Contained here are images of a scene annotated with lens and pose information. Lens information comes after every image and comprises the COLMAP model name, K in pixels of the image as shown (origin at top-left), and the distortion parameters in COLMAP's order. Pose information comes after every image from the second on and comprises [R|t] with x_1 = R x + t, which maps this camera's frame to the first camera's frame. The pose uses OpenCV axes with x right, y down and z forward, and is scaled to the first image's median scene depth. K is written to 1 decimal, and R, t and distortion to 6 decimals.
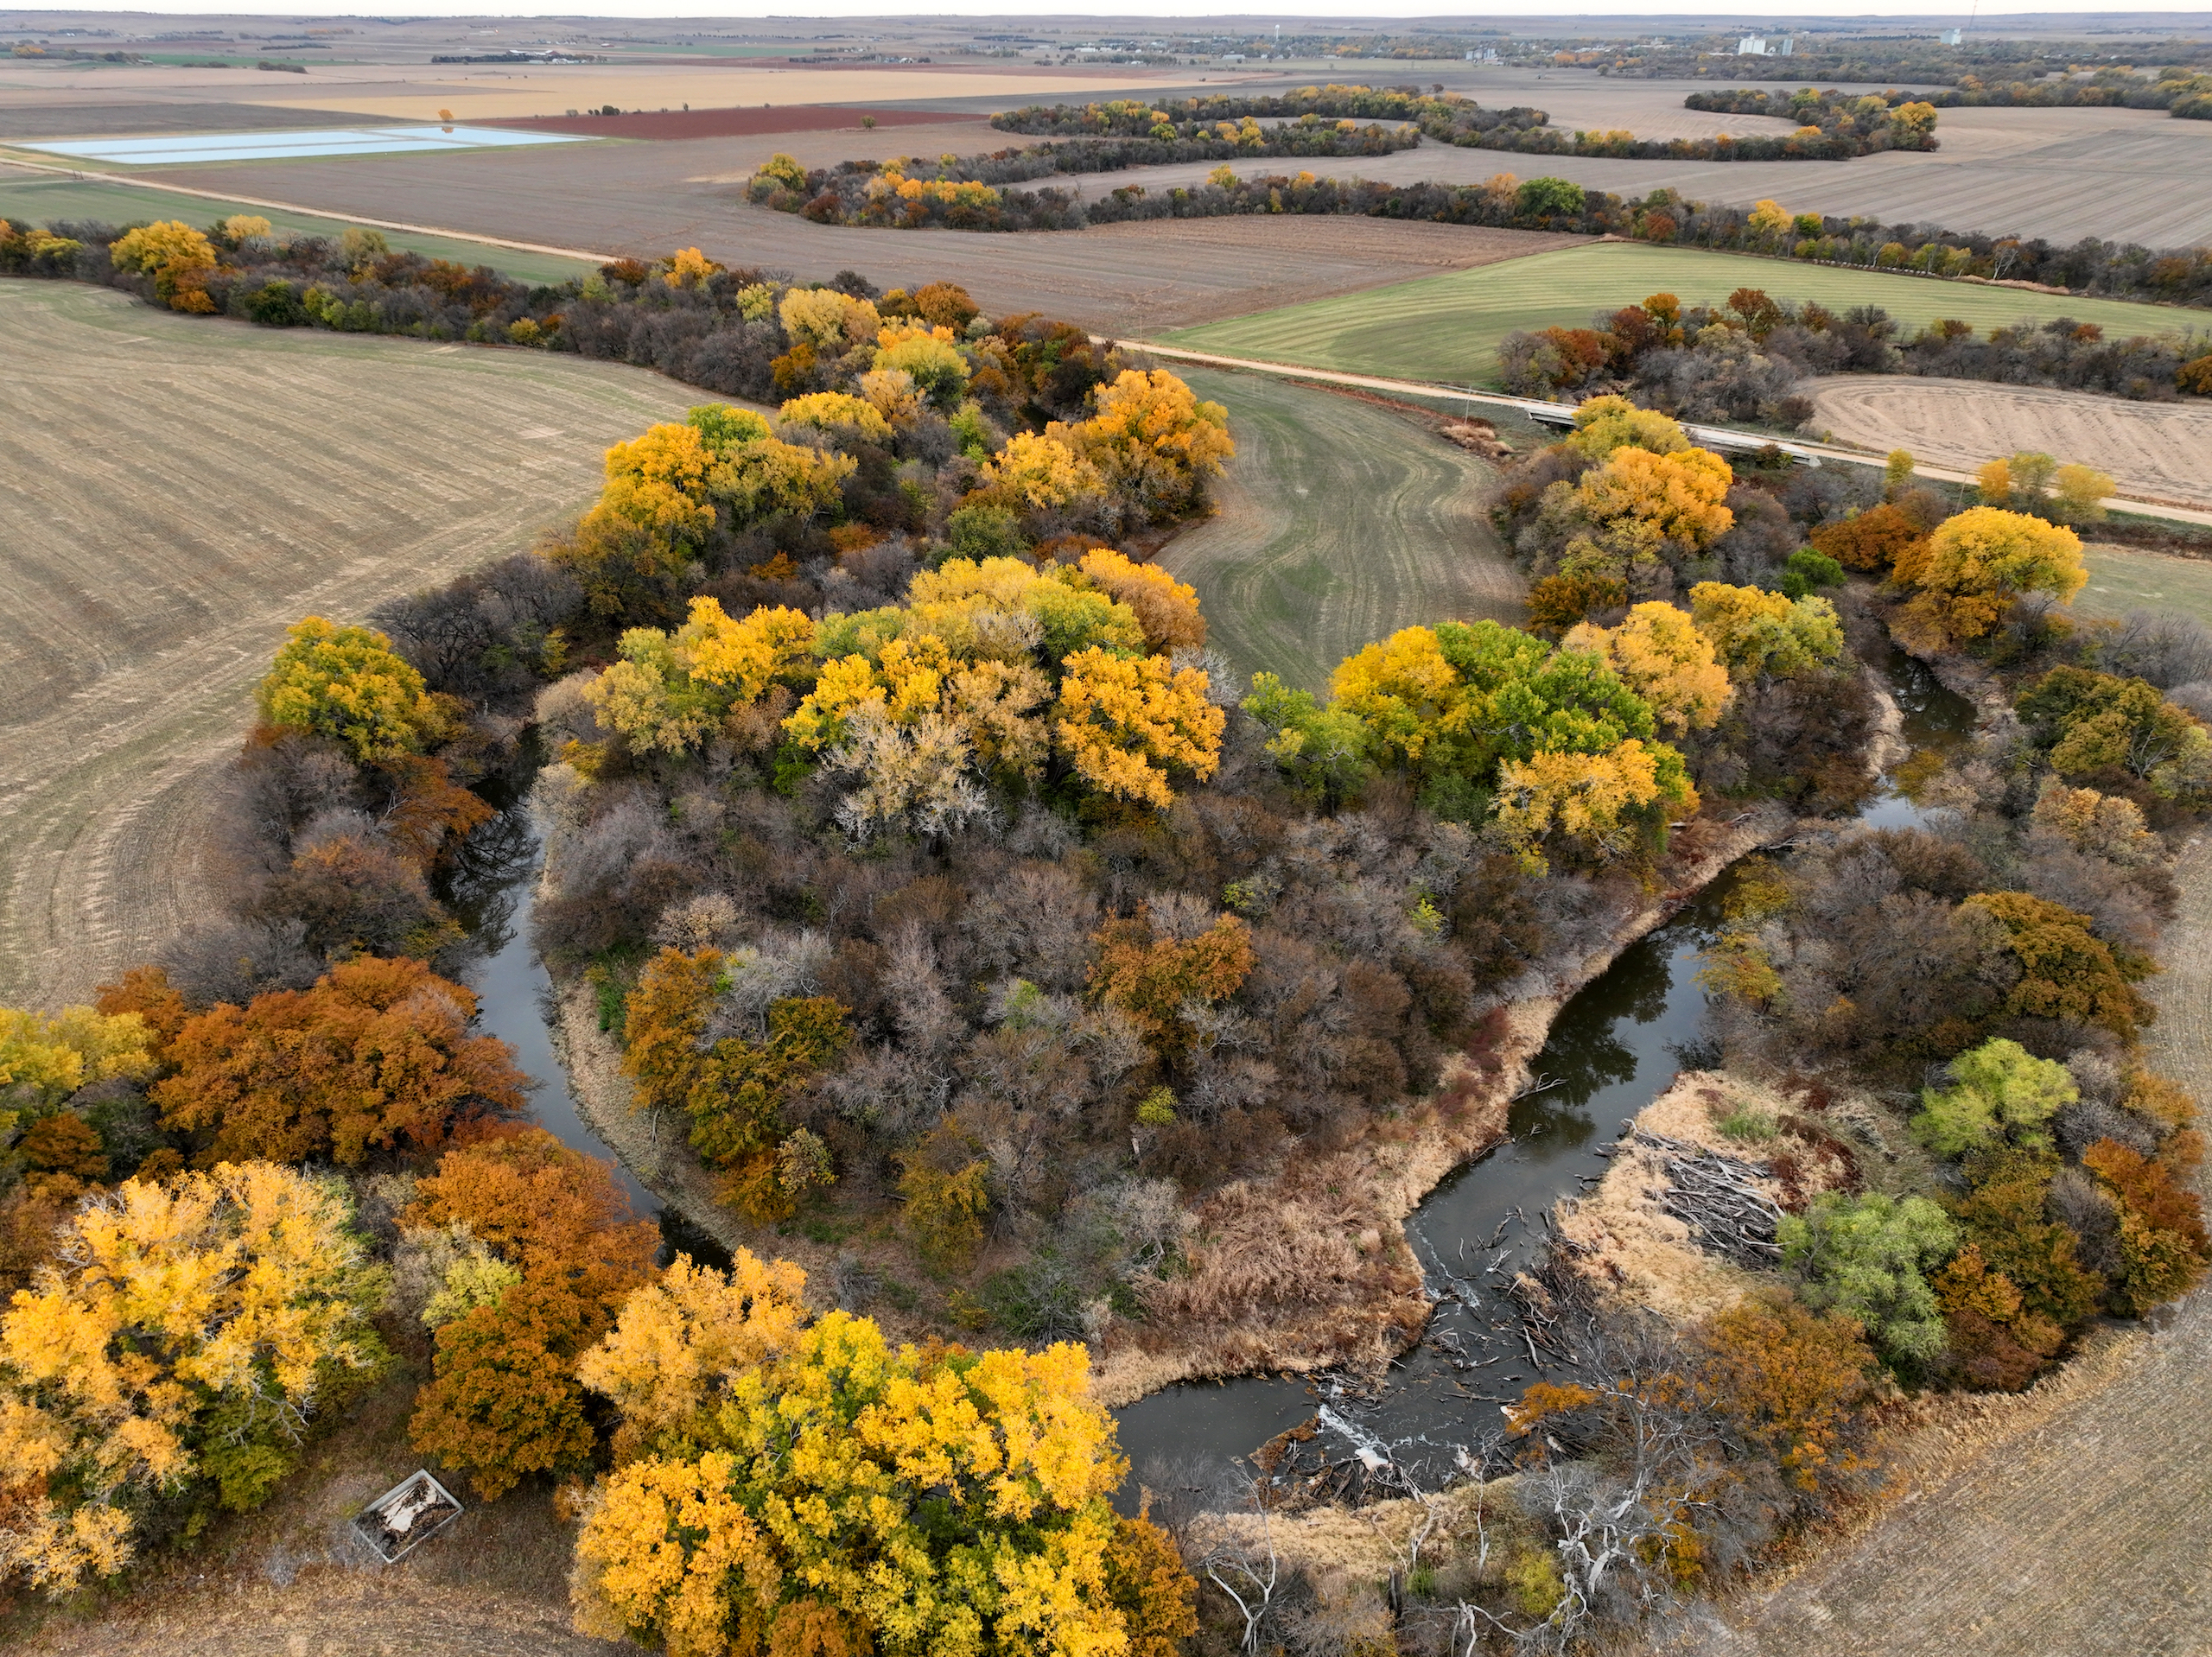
lens RADIAL K [[1592.0, 0, 1140.4], [0, 1592.0, 851.1], [0, 0, 1]] dist [-0.003839, 0.022180]
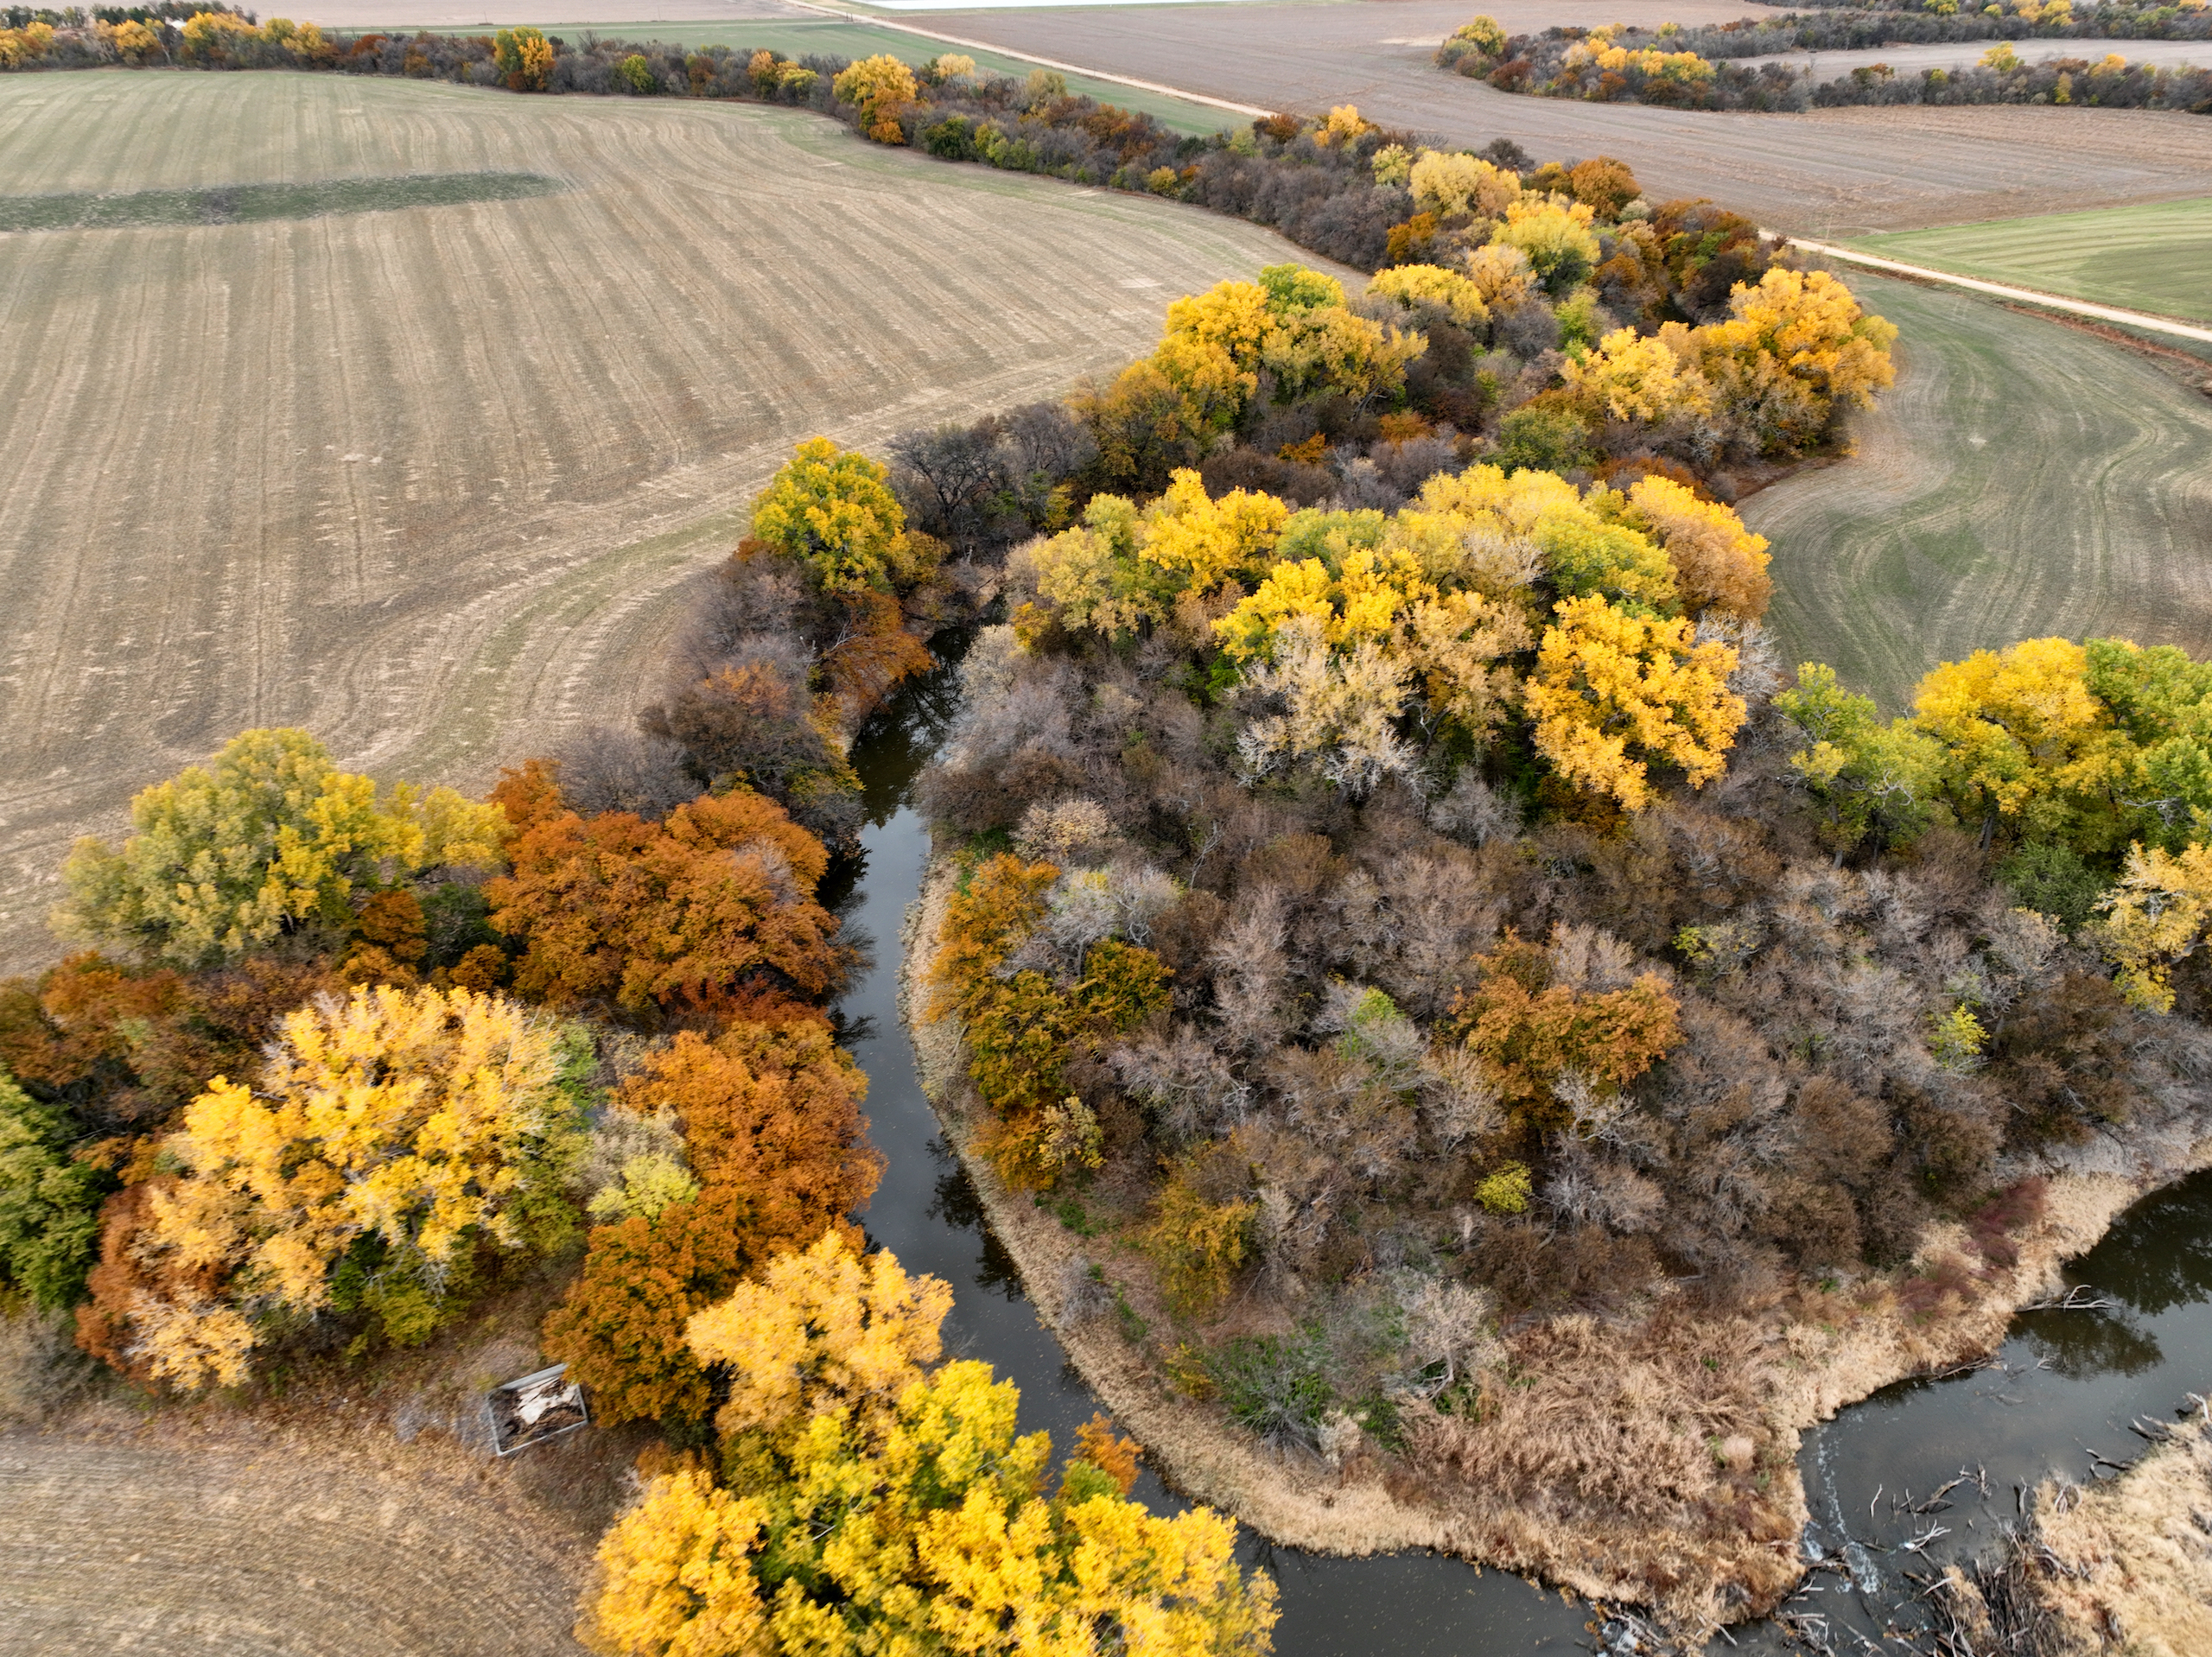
lens RADIAL K [[1592.0, 0, 1110.2], [0, 1592.0, 841.4], [0, 0, 1]] dist [-0.003839, 0.022180]
pose [[0.909588, 0.217743, -0.353889, 0.056466], [-0.196447, 0.975852, 0.095507, -0.033565], [0.366139, -0.017352, 0.930398, 0.147943]]
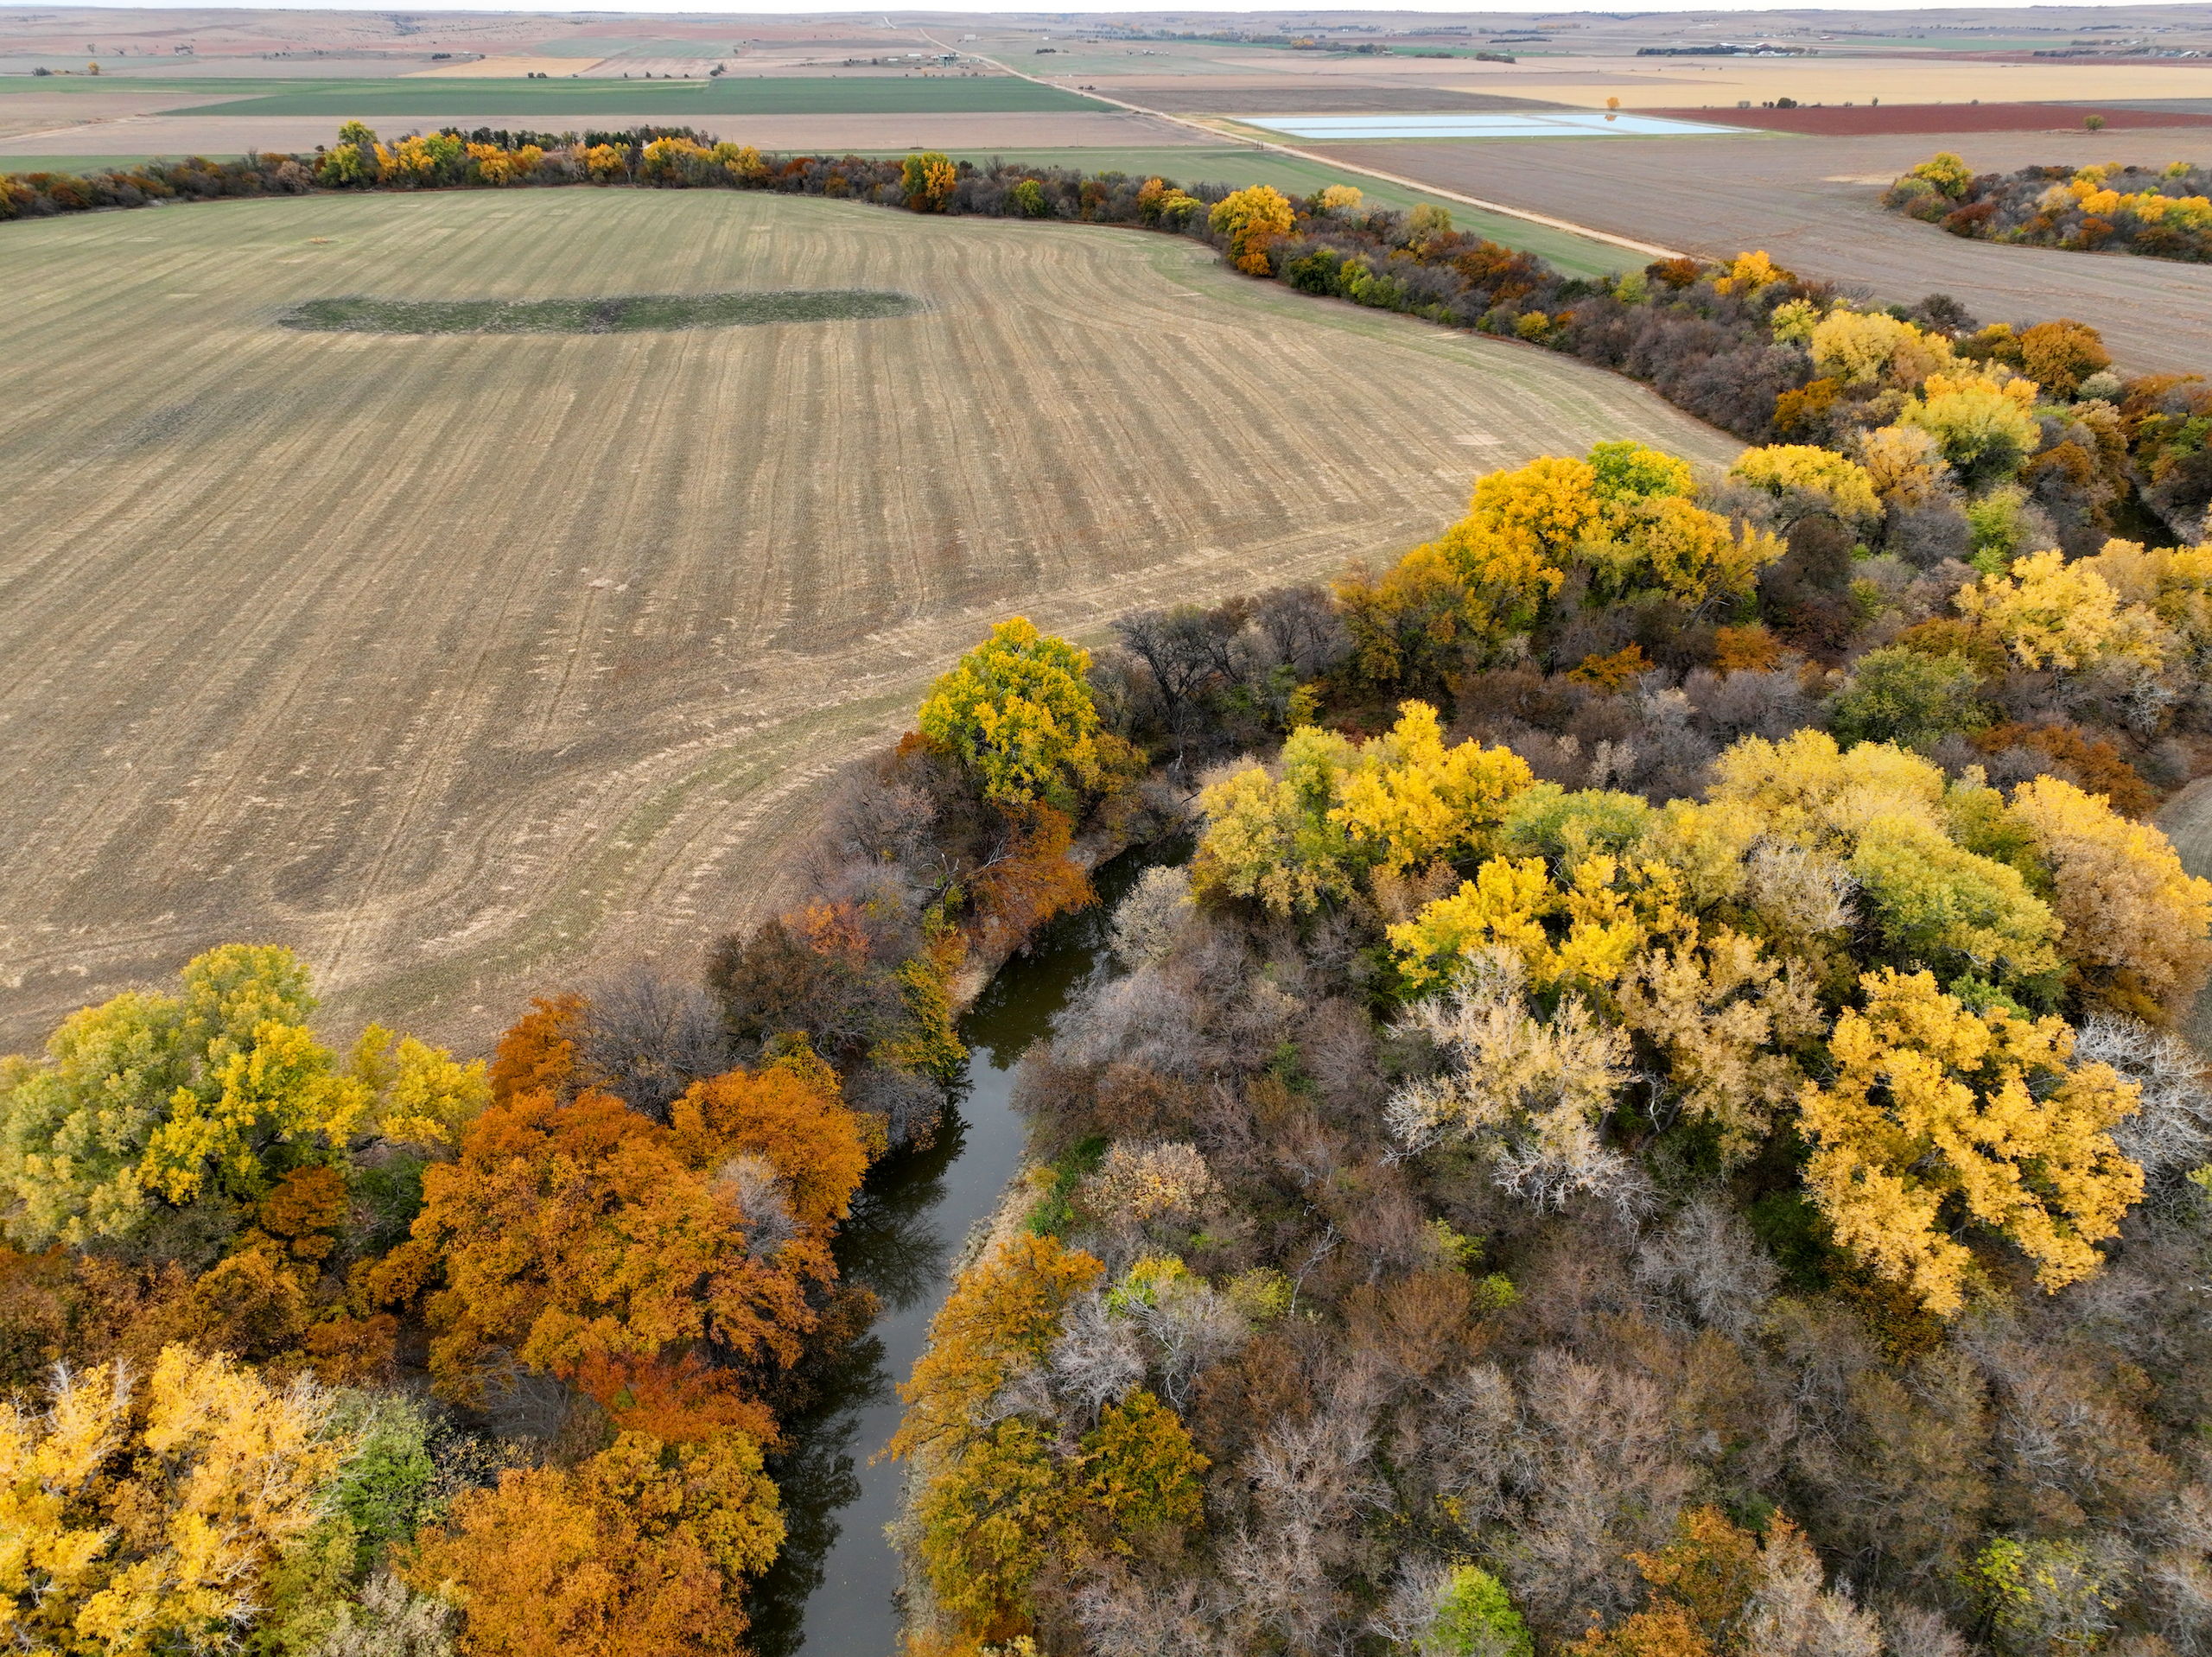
lens RADIAL K [[1592.0, 0, 1100.0], [0, 1592.0, 843.2], [0, 0, 1]] dist [-0.003839, 0.022180]
pose [[0.774218, 0.292696, -0.561173, 0.046260], [-0.294362, 0.951434, 0.090133, -0.131095], [0.560301, 0.095406, 0.822776, 0.341617]]
